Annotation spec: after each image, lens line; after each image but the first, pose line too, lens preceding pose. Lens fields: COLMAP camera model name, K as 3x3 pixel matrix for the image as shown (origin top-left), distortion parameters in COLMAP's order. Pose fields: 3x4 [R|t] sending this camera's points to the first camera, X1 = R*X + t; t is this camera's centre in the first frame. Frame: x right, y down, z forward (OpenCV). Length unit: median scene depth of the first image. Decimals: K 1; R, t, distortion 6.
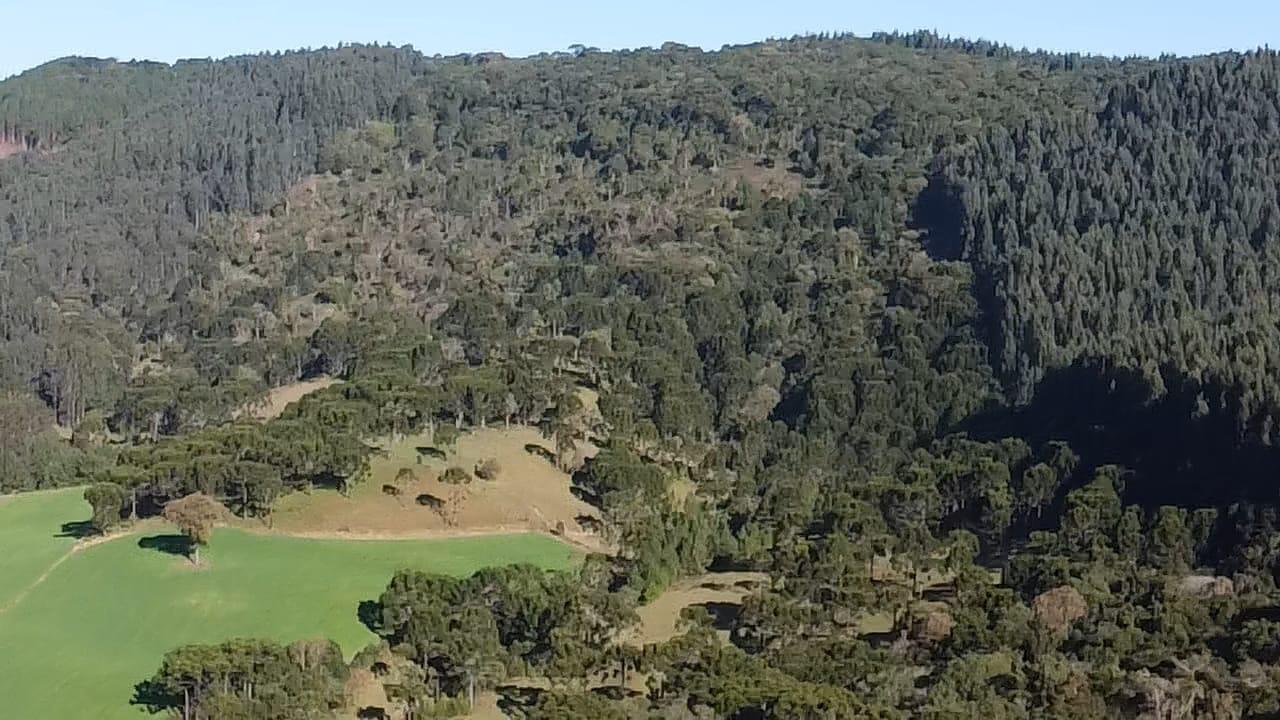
lens RADIAL K [[1919.7, 0, 637.1], [0, 1919.7, 358.4], [0, 0, 1]] dist [0.026305, -0.059404]
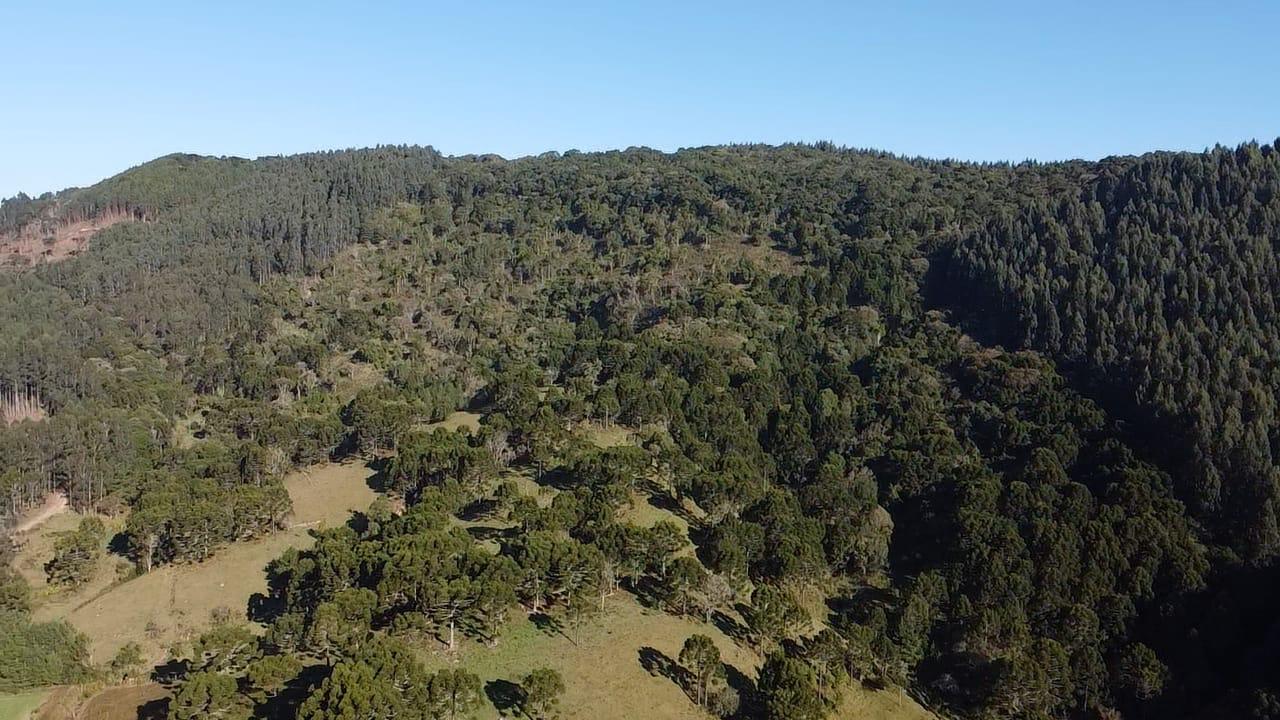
lens RADIAL K [[961.5, 0, 635.6], [0, 961.5, 347.7], [0, 0, 1]] dist [0.012681, -0.021919]
pose [[0.994516, 0.001370, 0.104573, -0.063024], [-0.003088, 0.999863, 0.016270, -0.046663], [-0.104536, -0.016504, 0.994384, 0.426393]]
